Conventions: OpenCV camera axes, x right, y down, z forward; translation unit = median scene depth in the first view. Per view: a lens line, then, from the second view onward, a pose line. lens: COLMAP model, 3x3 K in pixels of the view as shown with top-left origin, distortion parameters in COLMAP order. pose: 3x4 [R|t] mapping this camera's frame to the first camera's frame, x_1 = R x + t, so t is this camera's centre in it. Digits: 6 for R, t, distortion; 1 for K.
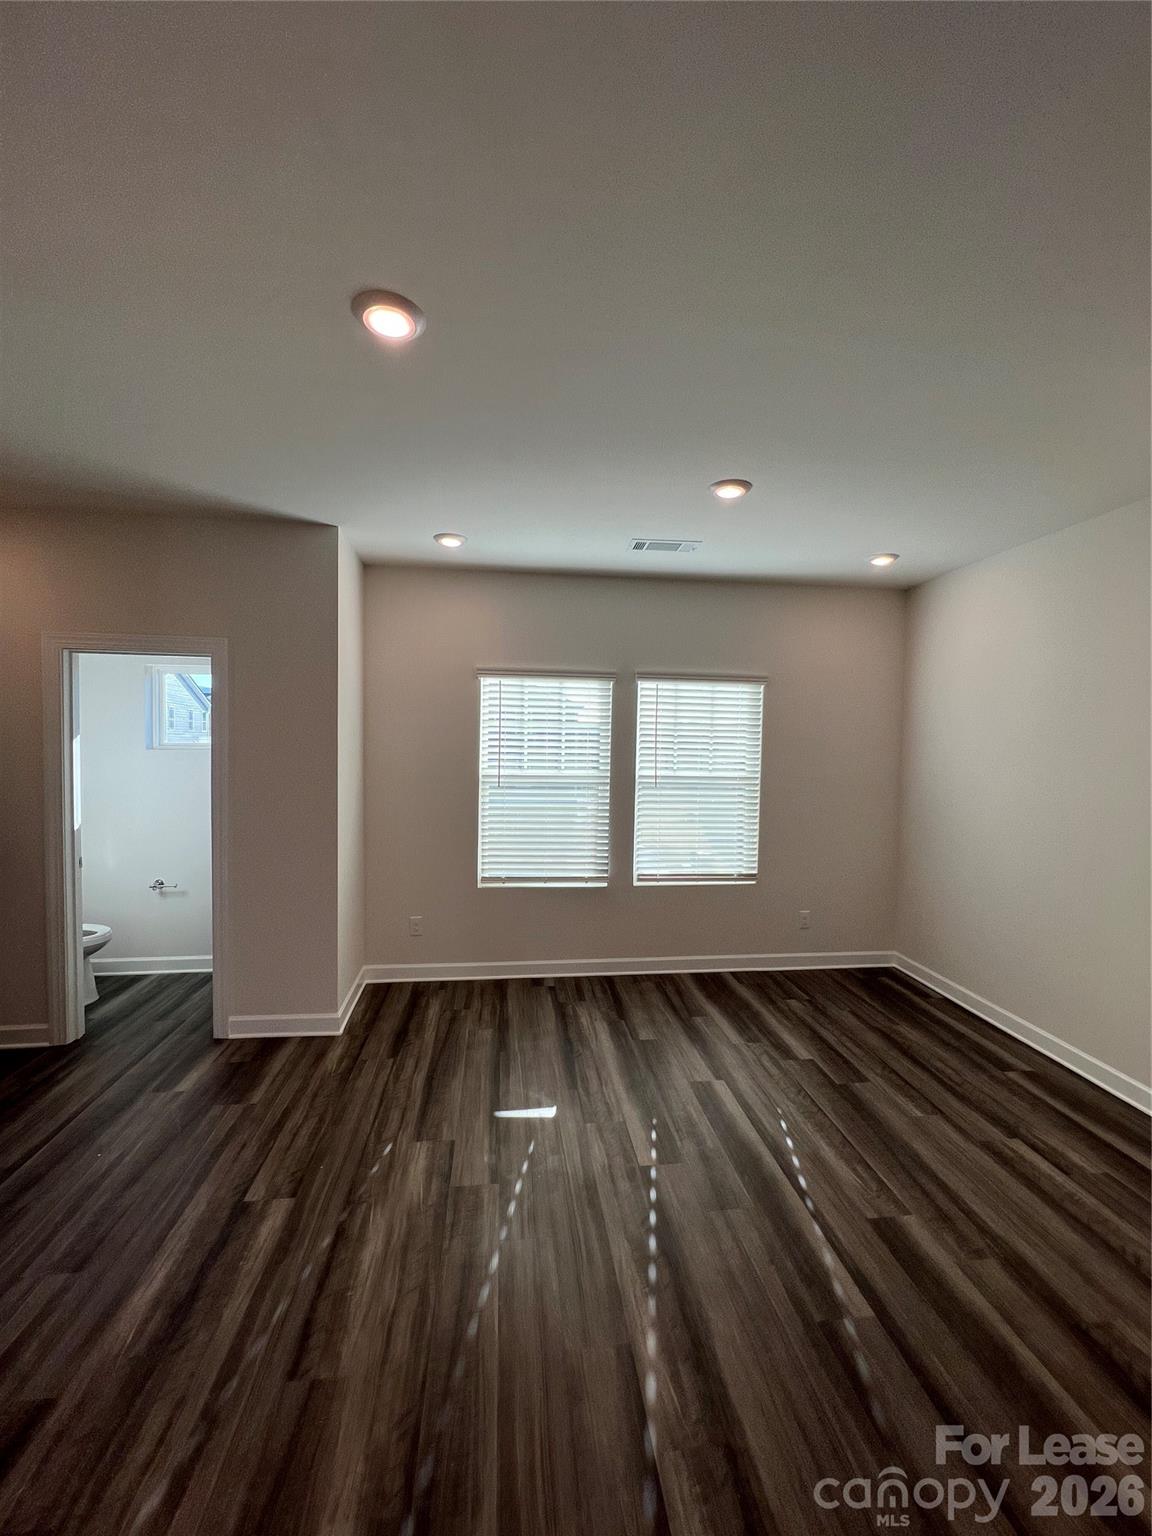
lens RADIAL K [[616.2, 0, 576.0], [0, 616.2, 768.0], [0, 0, 1]] dist [0.000176, -0.000032]
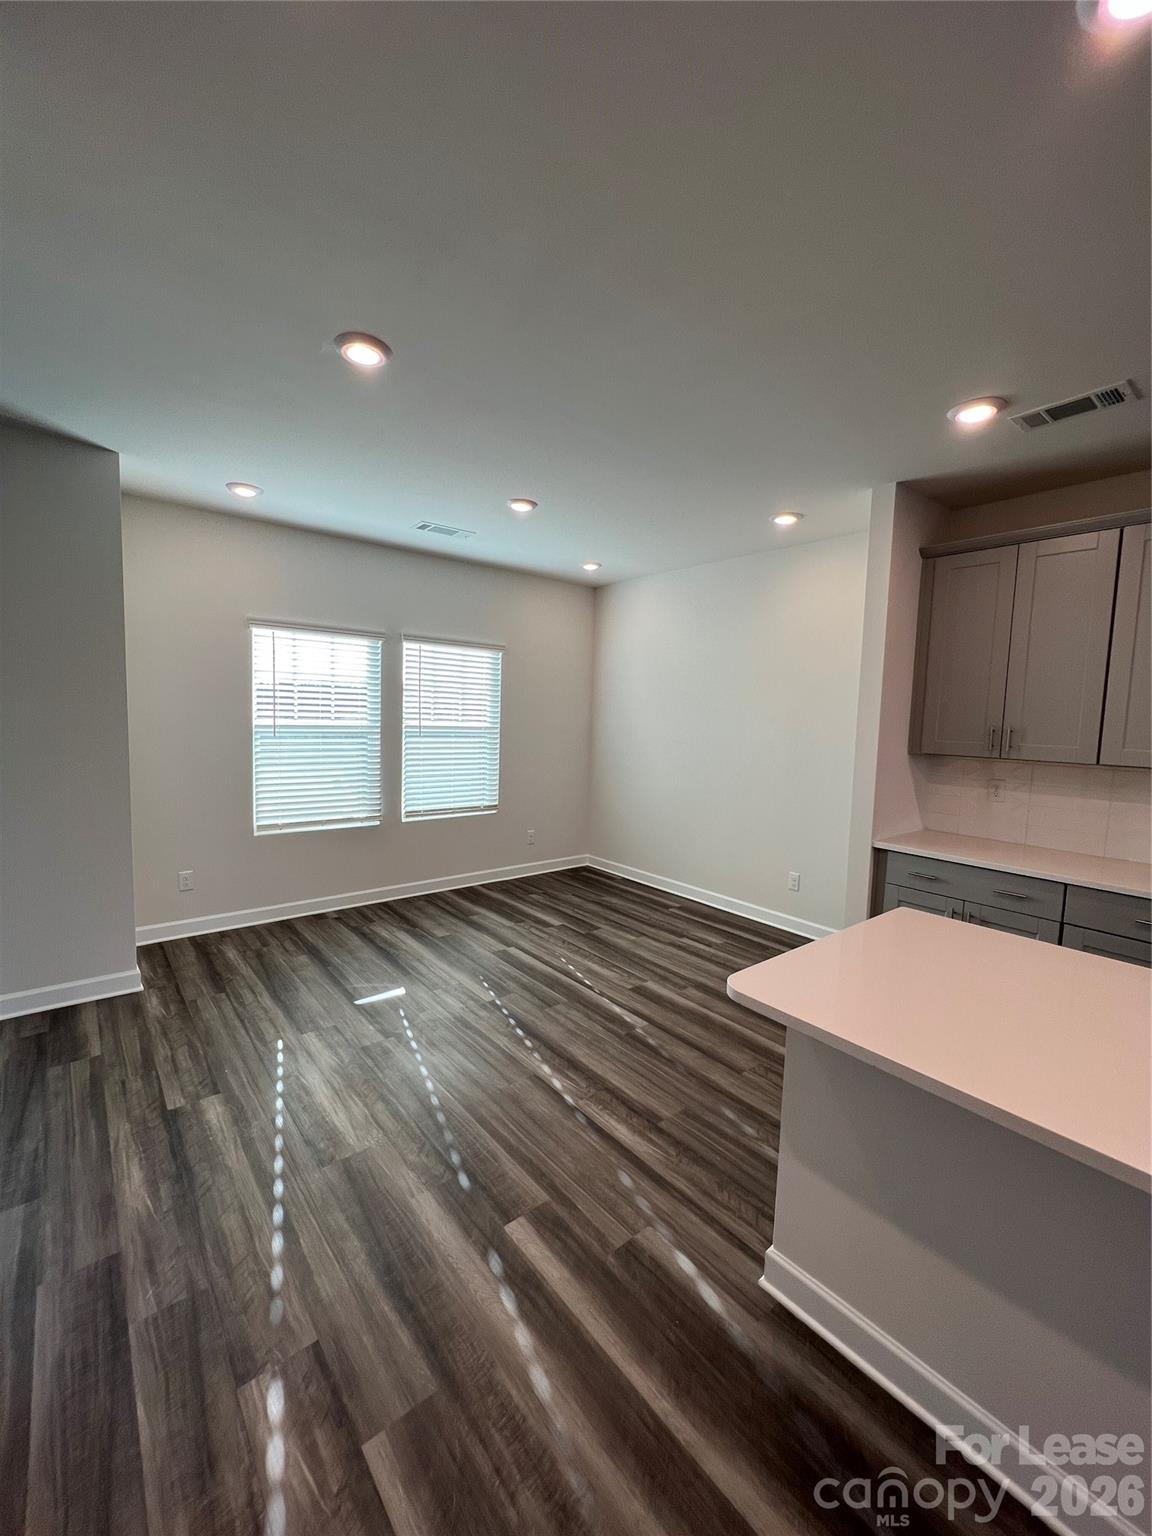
lens RADIAL K [[616.2, 0, 576.0], [0, 616.2, 768.0], [0, 0, 1]] dist [0.000176, -0.000032]
pose [[0.841485, -0.040270, 0.538777, -0.313301], [0.006145, 0.997867, 0.064988, 0.023213], [-0.540245, -0.051376, 0.839938, -0.169197]]
